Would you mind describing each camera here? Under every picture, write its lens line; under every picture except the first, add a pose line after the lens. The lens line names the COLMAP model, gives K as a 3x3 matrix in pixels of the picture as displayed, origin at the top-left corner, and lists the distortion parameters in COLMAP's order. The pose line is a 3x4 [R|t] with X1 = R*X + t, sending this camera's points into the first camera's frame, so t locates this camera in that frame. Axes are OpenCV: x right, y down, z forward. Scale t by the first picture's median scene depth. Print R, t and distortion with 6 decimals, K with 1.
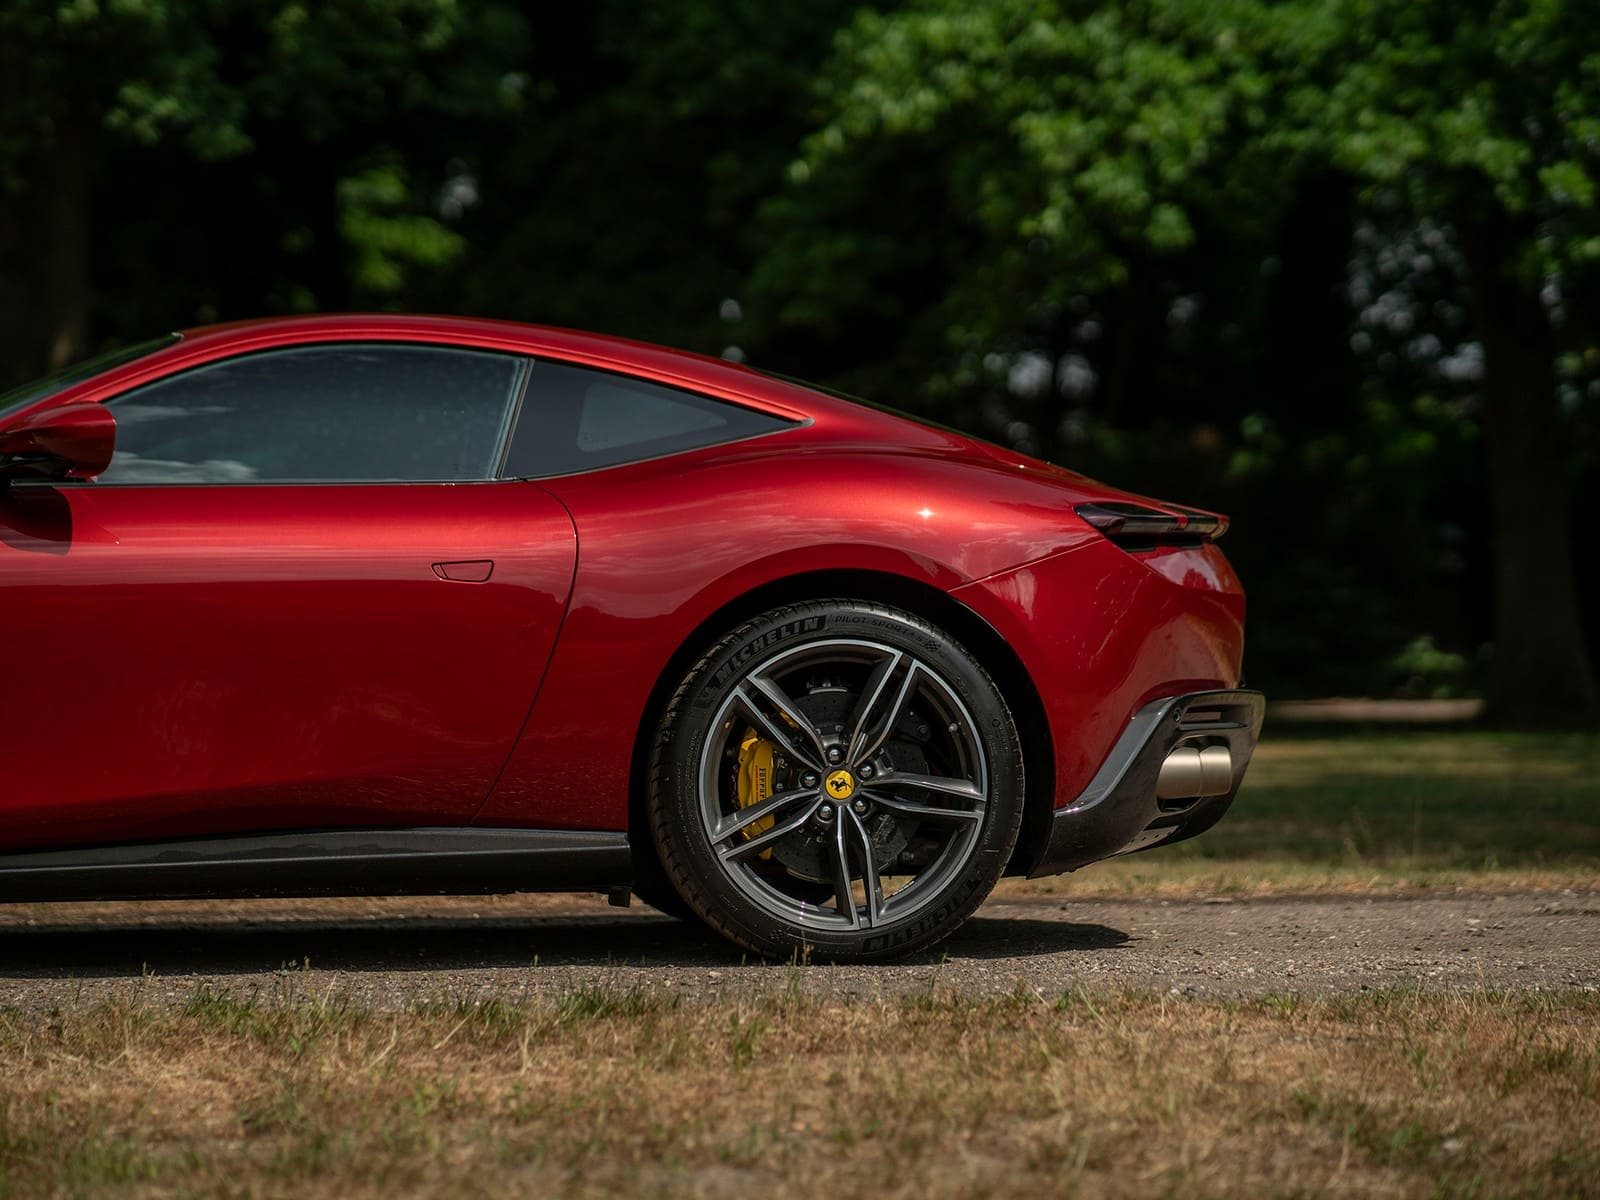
lens RADIAL K [[4268.8, 0, 809.7], [0, 4268.8, 599.4], [0, 0, 1]] dist [-0.017653, 0.000000]
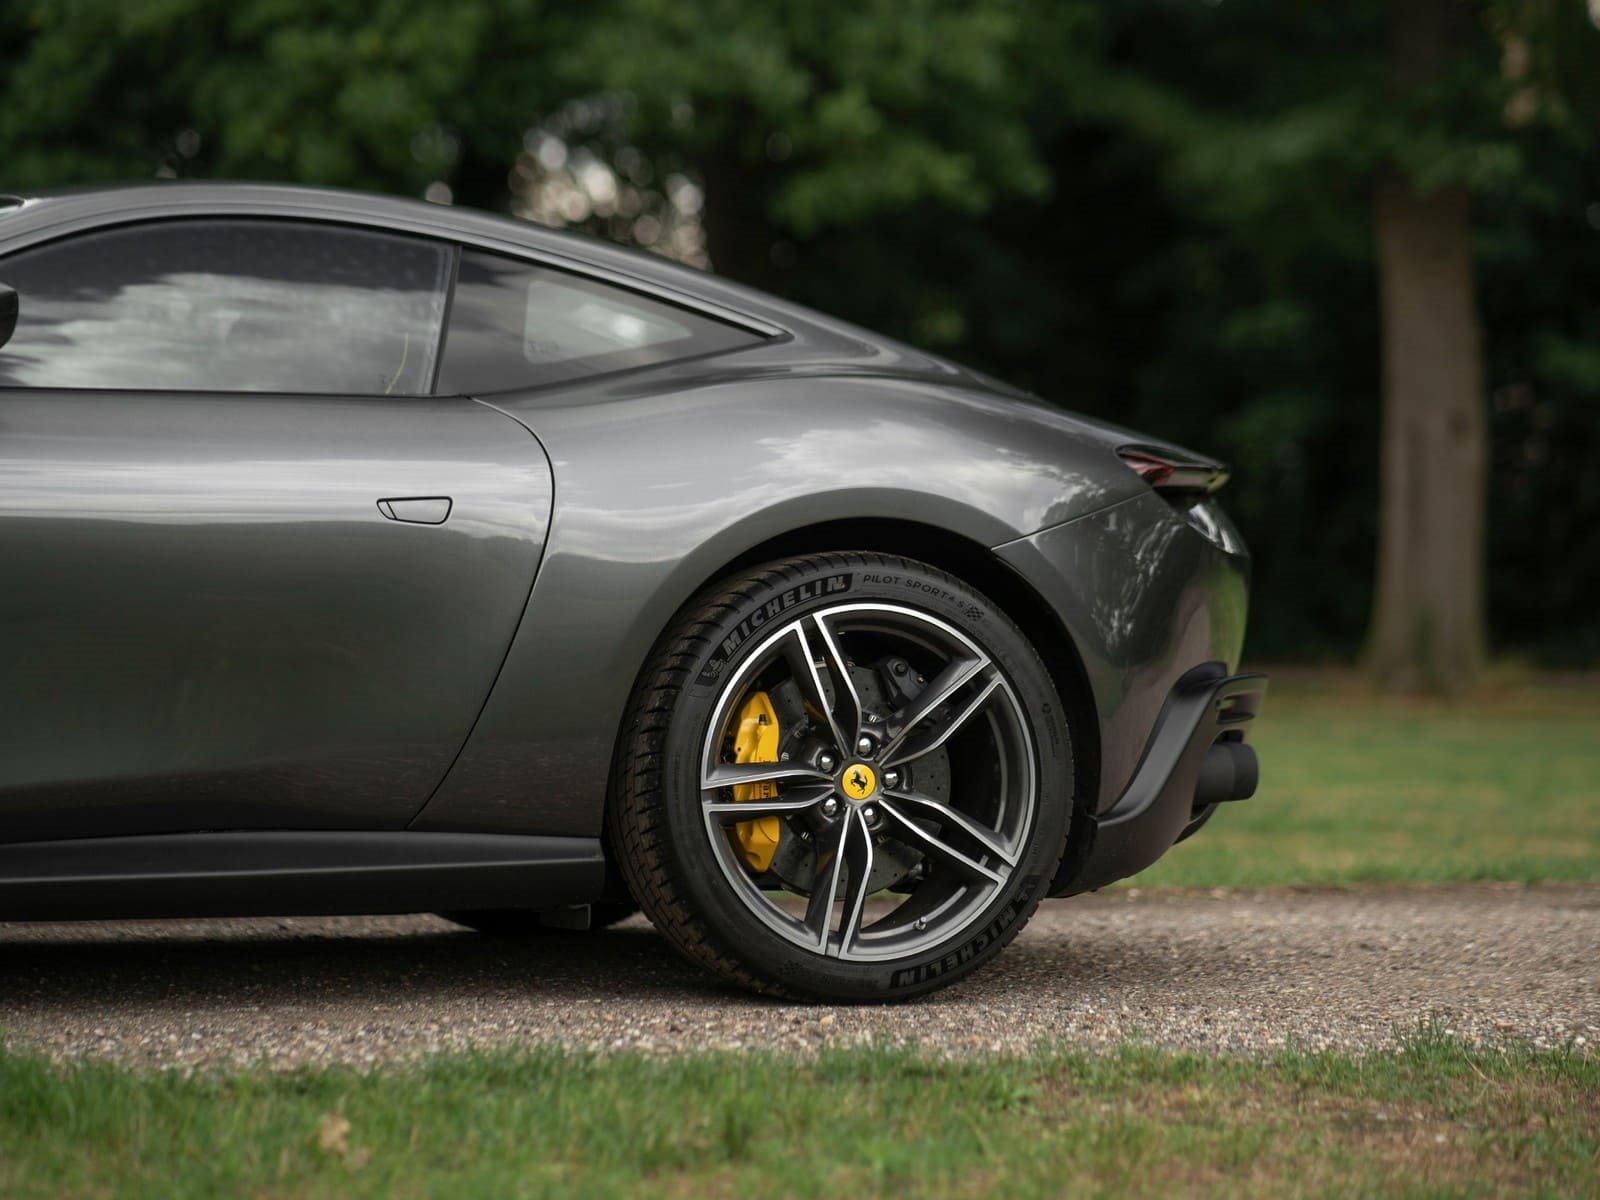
lens RADIAL K [[4268.8, 0, 795.2], [0, 4268.8, 598.5], [0, 0, 1]] dist [-0.017653, 0.000000]
pose [[0.974459, 0.018858, 0.223771, -0.181496], [-0.020290, 0.999786, 0.004098, 0.005193], [-0.223646, -0.008534, 0.974633, 0.203393]]
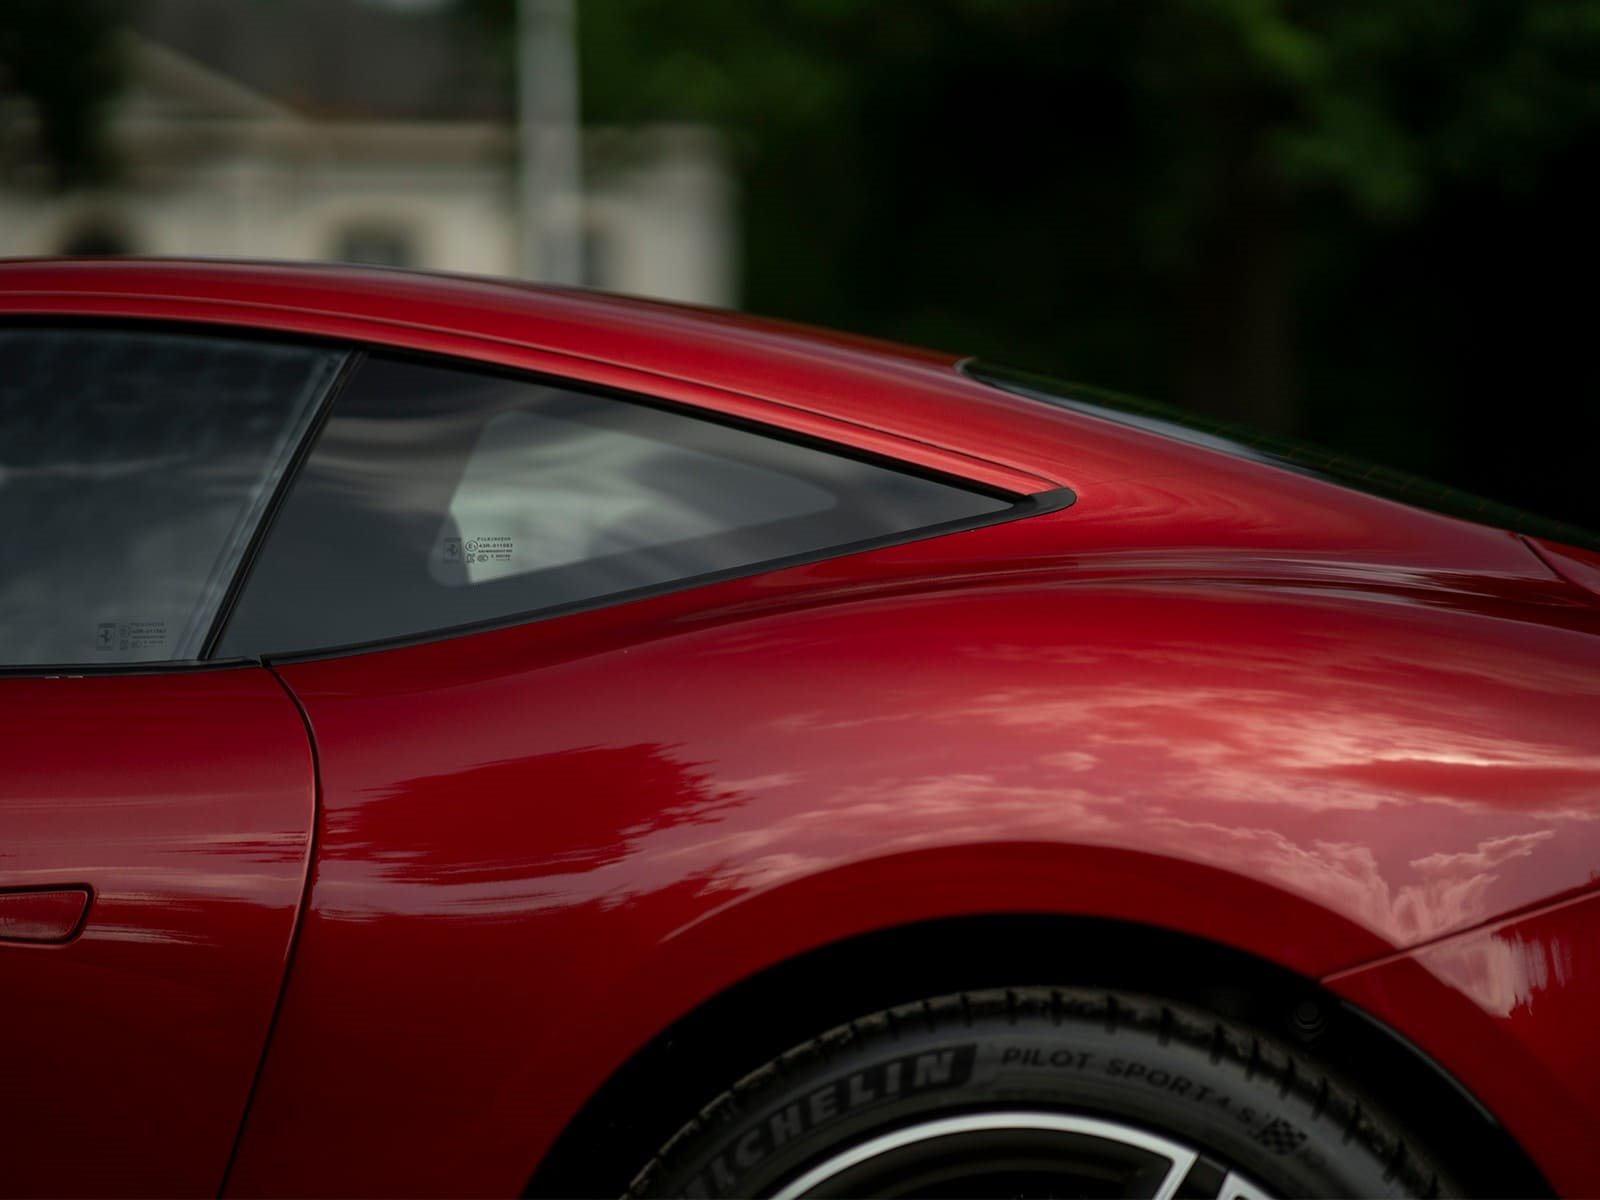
lens RADIAL K [[4268.8, 0, 796.4], [0, 4268.8, 602.5], [0, 0, 1]] dist [-0.017653, 0.000000]
pose [[0.955426, -0.010581, -0.295040, 0.090443], [0.003028, 0.999656, -0.026047, -0.022730], [0.295214, 0.023992, 0.955130, 0.634756]]
